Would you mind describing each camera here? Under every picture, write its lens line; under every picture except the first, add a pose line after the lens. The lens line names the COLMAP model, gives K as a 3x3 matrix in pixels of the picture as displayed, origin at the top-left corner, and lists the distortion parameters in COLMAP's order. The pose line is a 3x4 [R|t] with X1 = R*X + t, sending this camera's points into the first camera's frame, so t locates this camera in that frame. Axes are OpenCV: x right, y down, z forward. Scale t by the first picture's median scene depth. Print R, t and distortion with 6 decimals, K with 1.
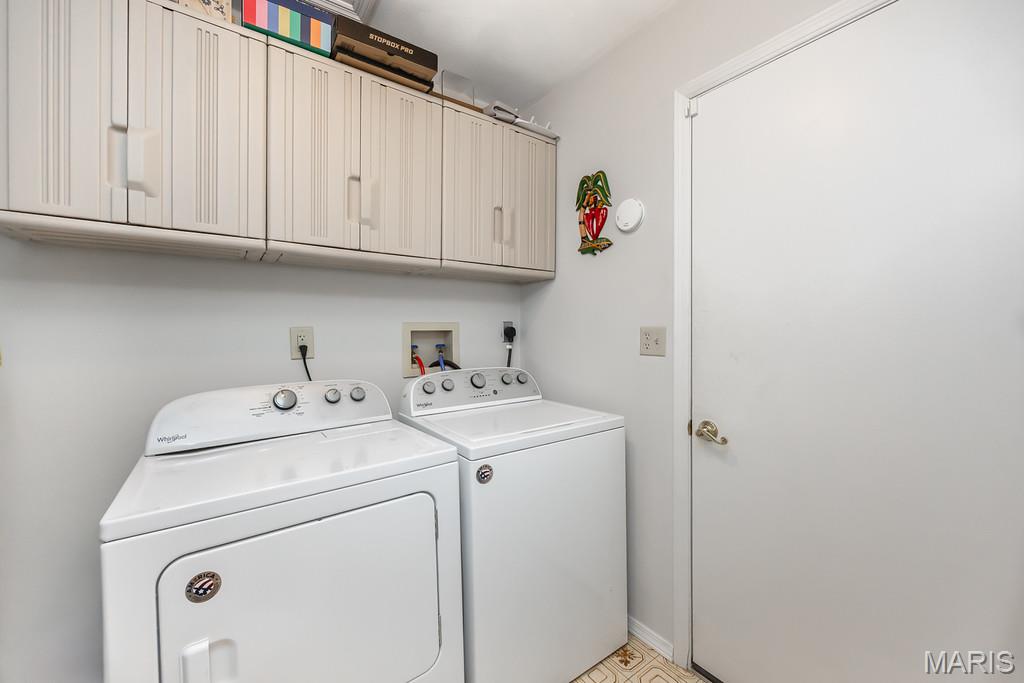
lens RADIAL K [[400.6, 0, 511.4], [0, 400.6, 331.0], [0, 0, 1]] dist [-0.004375, -0.000534]
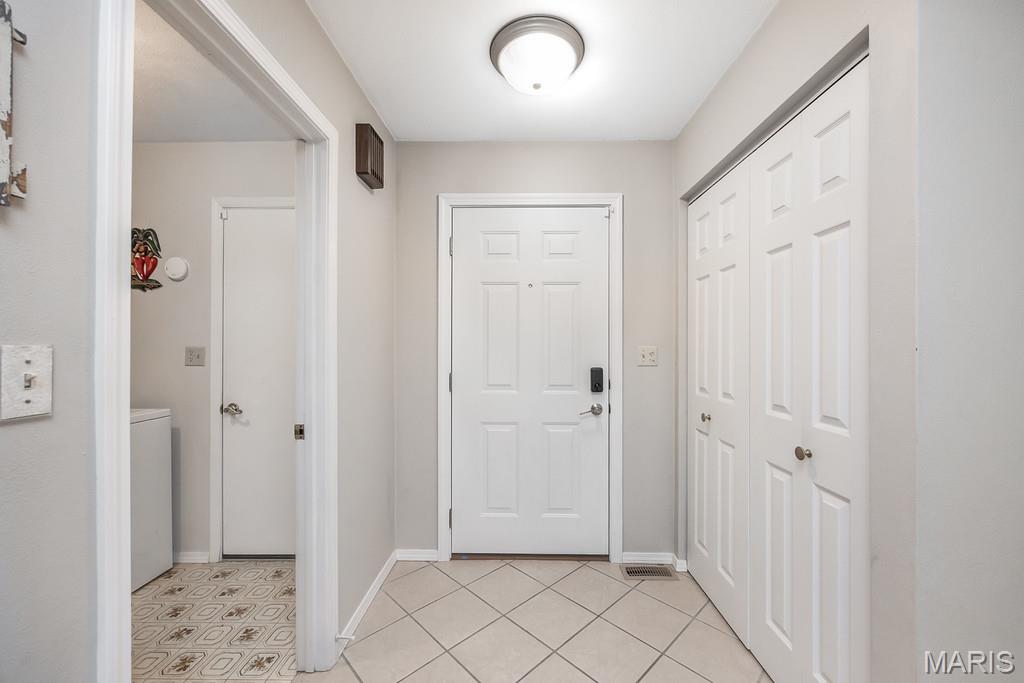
lens RADIAL K [[400.6, 0, 518.7], [0, 400.6, 345.1], [0, 0, 1]] dist [-0.004375, -0.000534]
pose [[0.580794, 0.009885, 0.813990, -0.149364], [0.001576, 0.999911, -0.013267, 0.005538], [-0.814049, 0.008988, 0.580727, -0.795164]]
